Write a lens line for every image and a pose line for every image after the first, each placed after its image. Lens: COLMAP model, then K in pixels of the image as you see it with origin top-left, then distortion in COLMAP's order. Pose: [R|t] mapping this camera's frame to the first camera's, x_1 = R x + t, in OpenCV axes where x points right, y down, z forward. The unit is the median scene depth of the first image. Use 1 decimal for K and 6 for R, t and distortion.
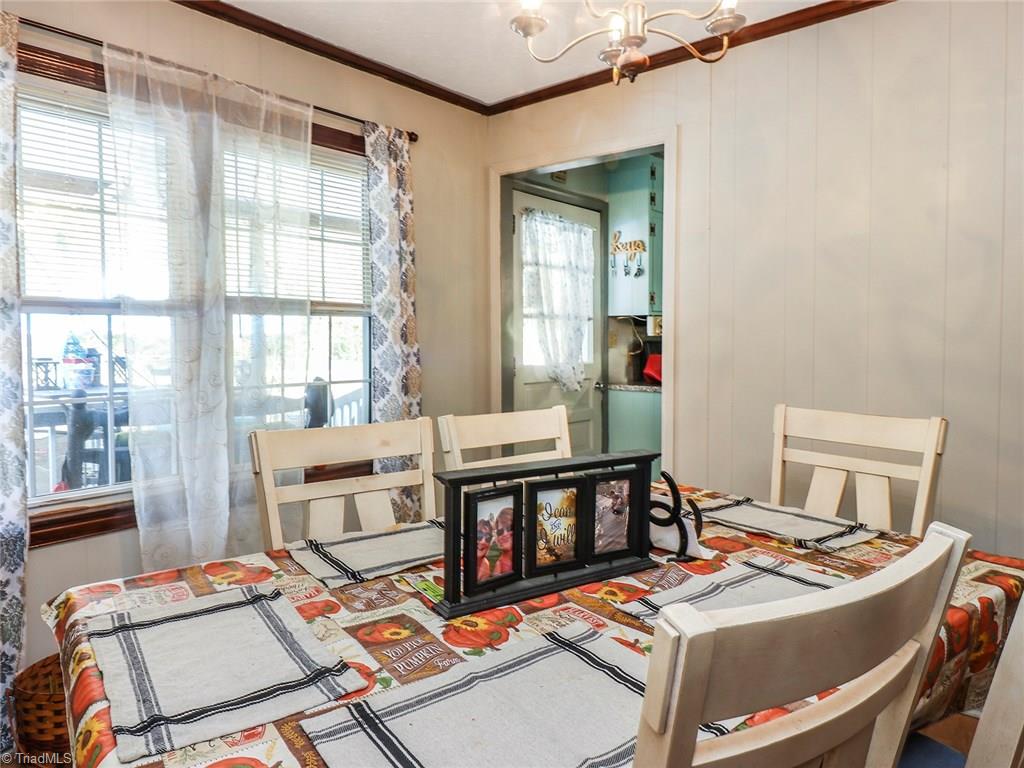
lens RADIAL K [[639.8, 0, 512.0], [0, 639.8, 384.0], [0, 0, 1]] dist [-0.005011, -0.002747]
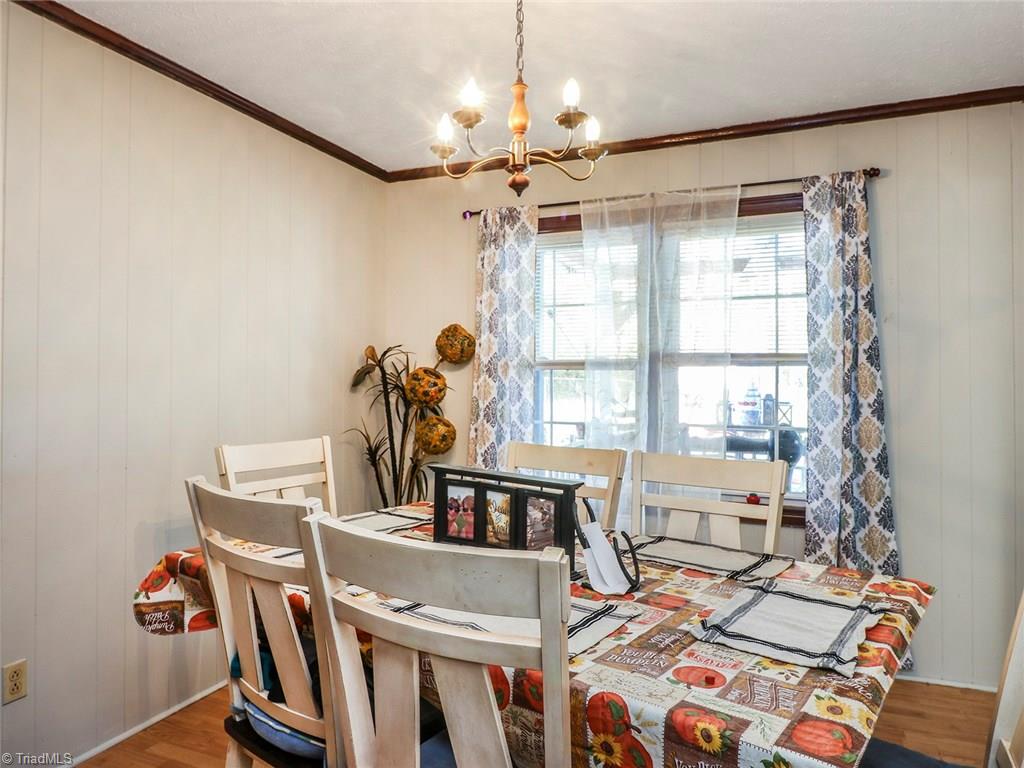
lens RADIAL K [[675.2, 0, 512.0], [0, 675.2, 384.0], [0, 0, 1]] dist [-0.006741, -0.002081]
pose [[0.326975, 0.006642, -0.945010, 0.908302], [-0.078000, 0.996753, -0.019983, -0.028416], [0.941809, 0.080245, 0.326431, 0.316633]]
